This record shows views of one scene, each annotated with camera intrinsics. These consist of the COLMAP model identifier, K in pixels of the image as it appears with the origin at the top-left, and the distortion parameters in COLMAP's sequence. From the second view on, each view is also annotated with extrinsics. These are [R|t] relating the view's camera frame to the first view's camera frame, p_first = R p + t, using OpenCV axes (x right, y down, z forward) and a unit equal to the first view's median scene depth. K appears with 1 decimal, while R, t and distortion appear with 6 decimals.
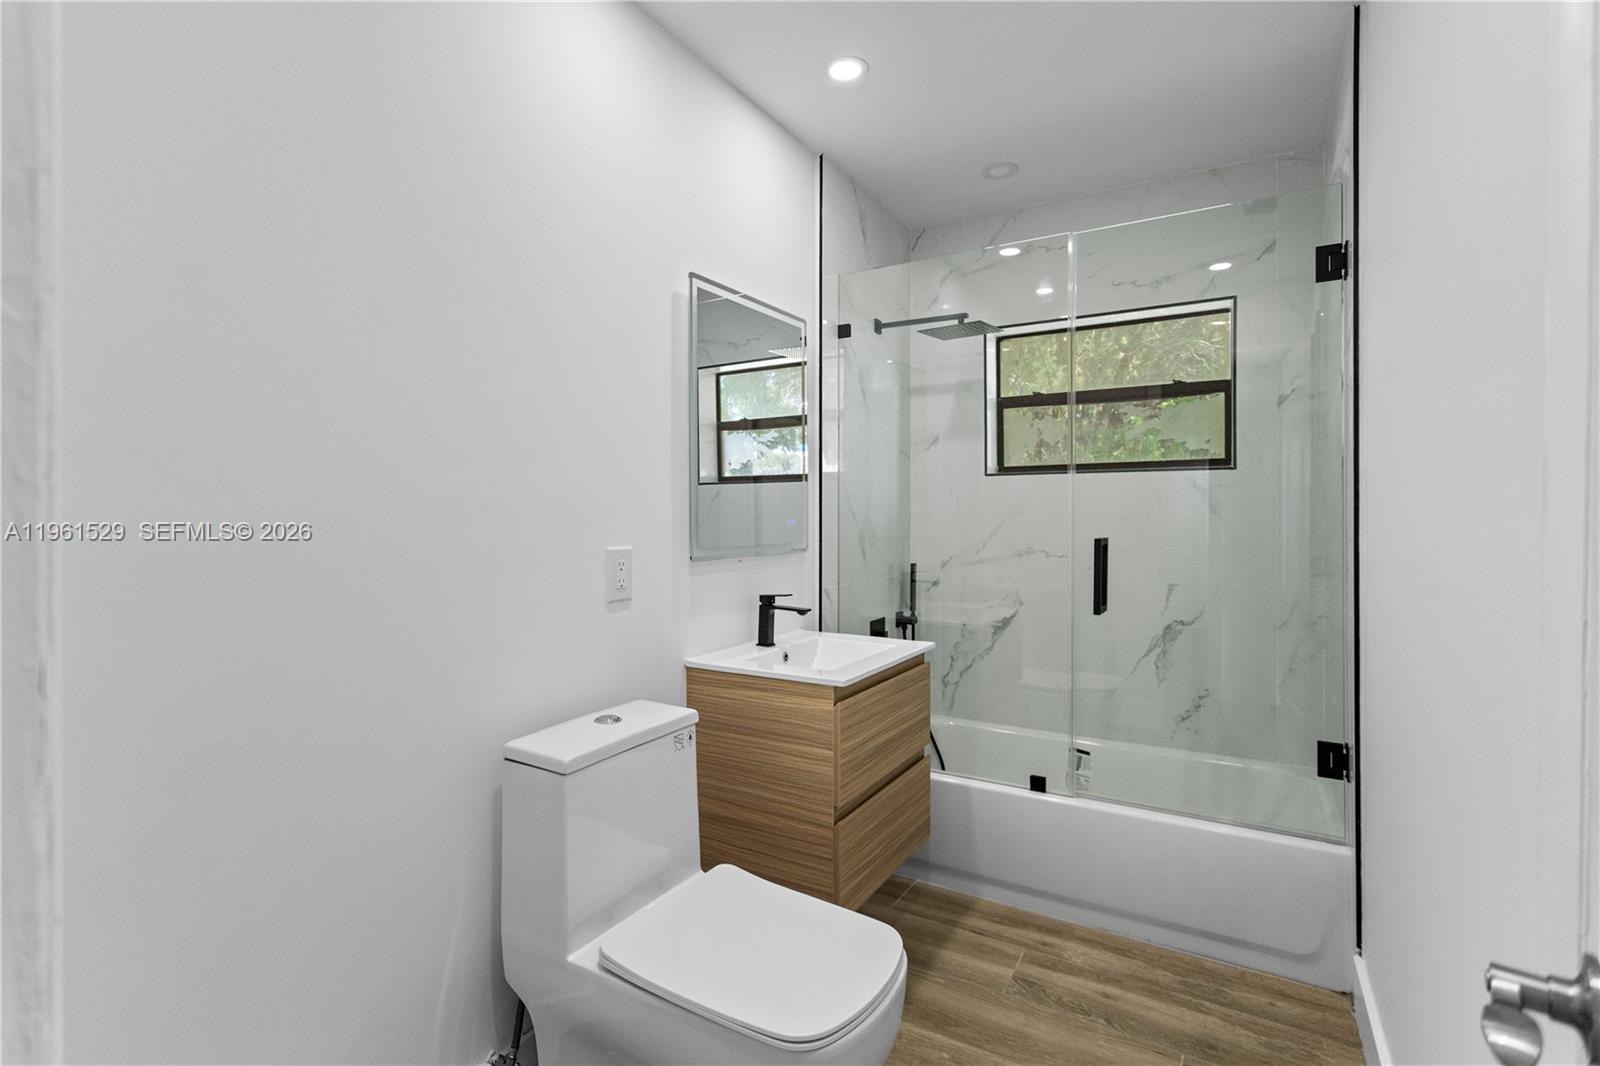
lens RADIAL K [[761.2, 0, 785.5], [0, 761.2, 513.4], [0, 0, 1]] dist [-0.000602, -0.000057]
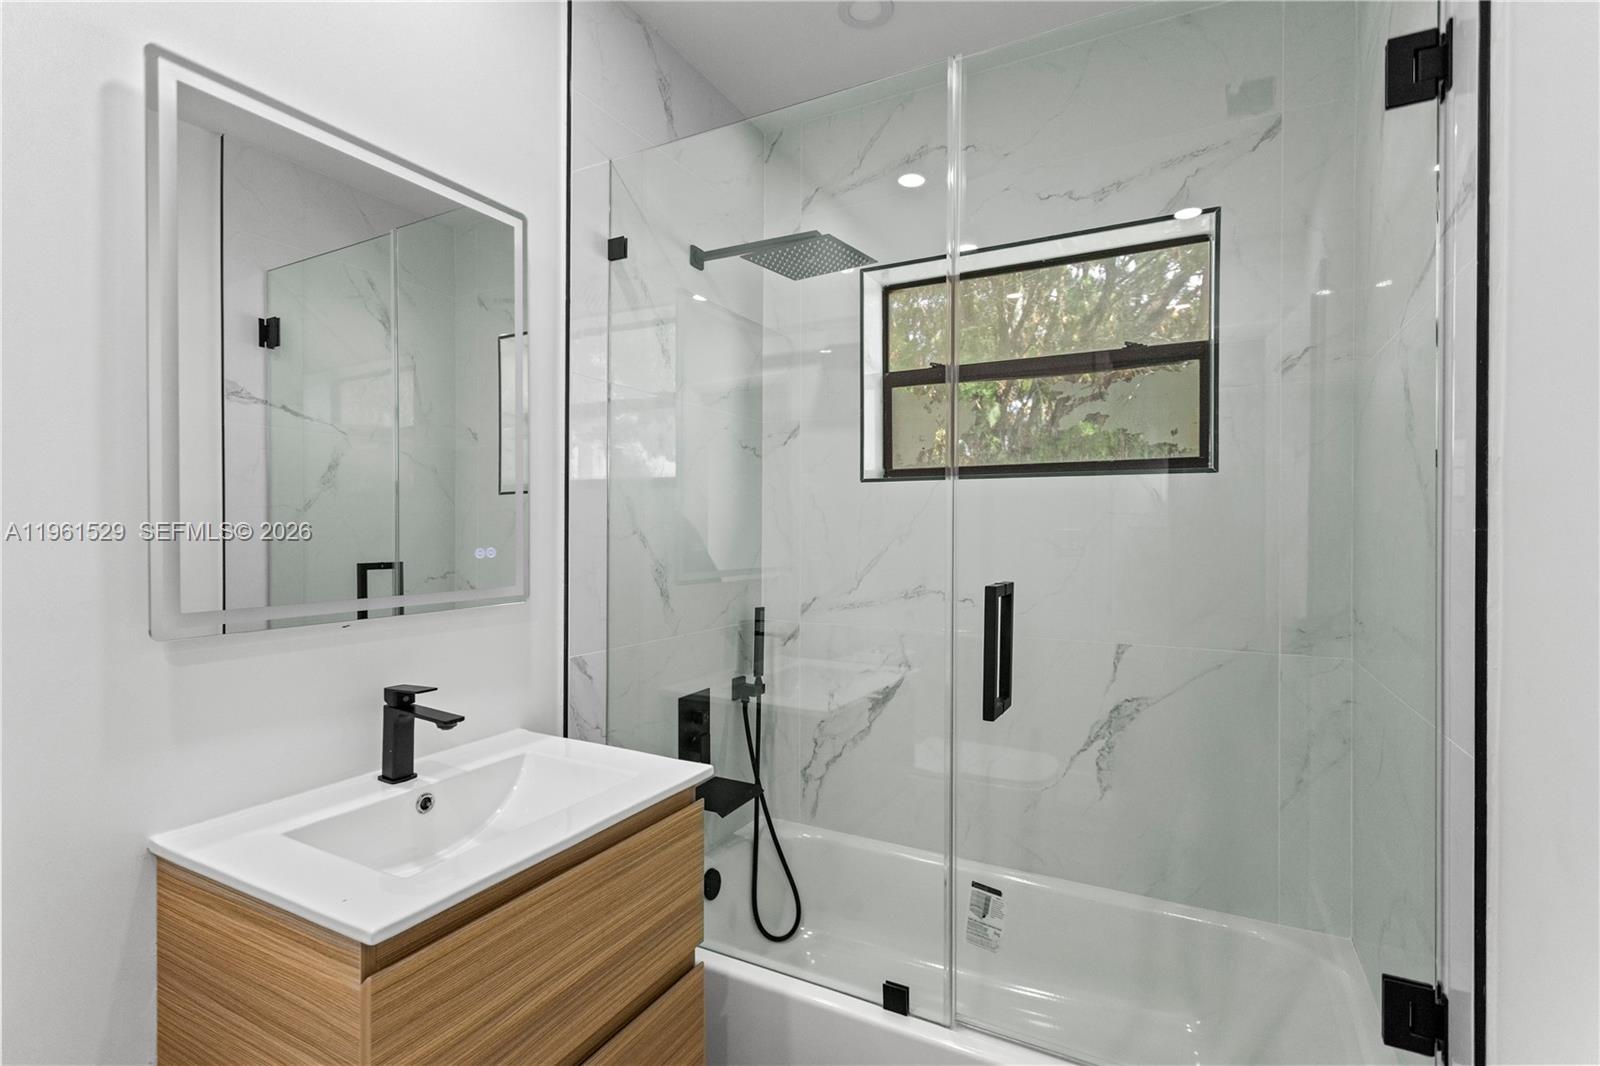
lens RADIAL K [[761.2, 0, 789.4], [0, 761.2, 531.3], [0, 0, 1]] dist [-0.000602, -0.000057]
pose [[0.998742, 0.004323, 0.049957, 0.189370], [-0.004502, 0.999984, 0.003470, -0.007358], [-0.049941, -0.003691, 0.998745, 0.360783]]
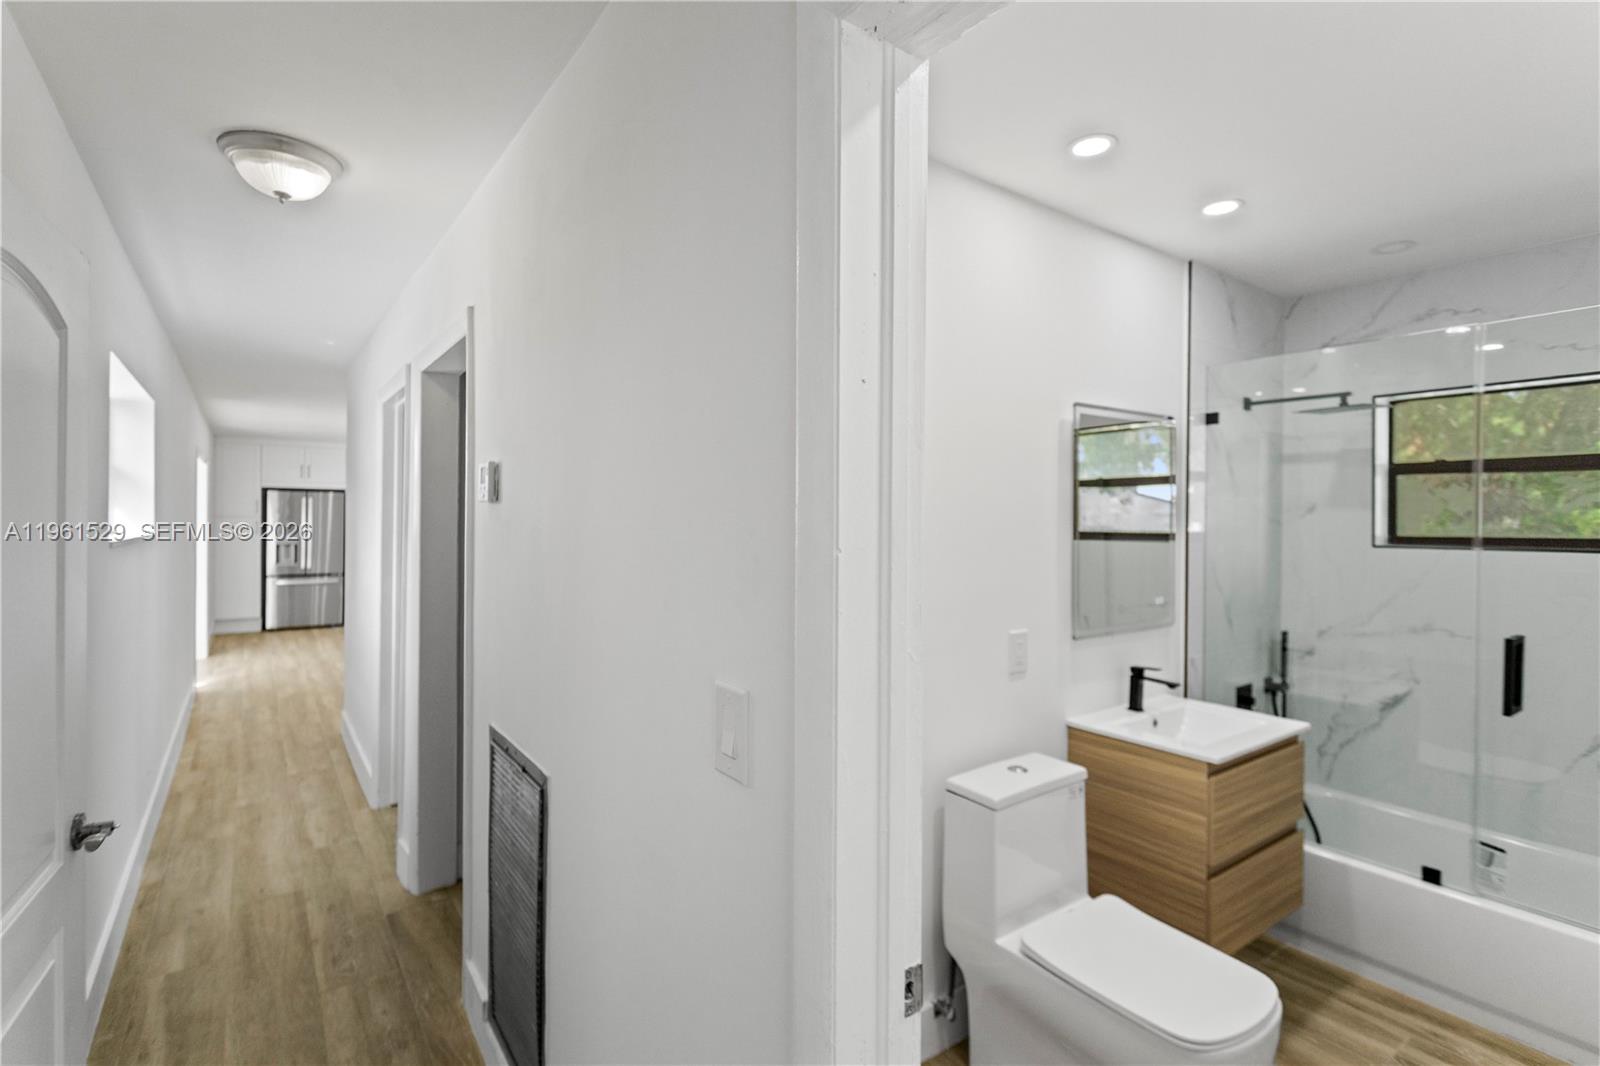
lens RADIAL K [[761.2, 0, 790.3], [0, 761.2, 519.0], [0, 0, 1]] dist [-0.000602, -0.000057]
pose [[0.918851, 0.007794, -0.394528, -0.044831], [-0.006558, 0.999968, 0.004481, -0.098407], [0.394550, -0.001530, 0.918873, -0.219674]]
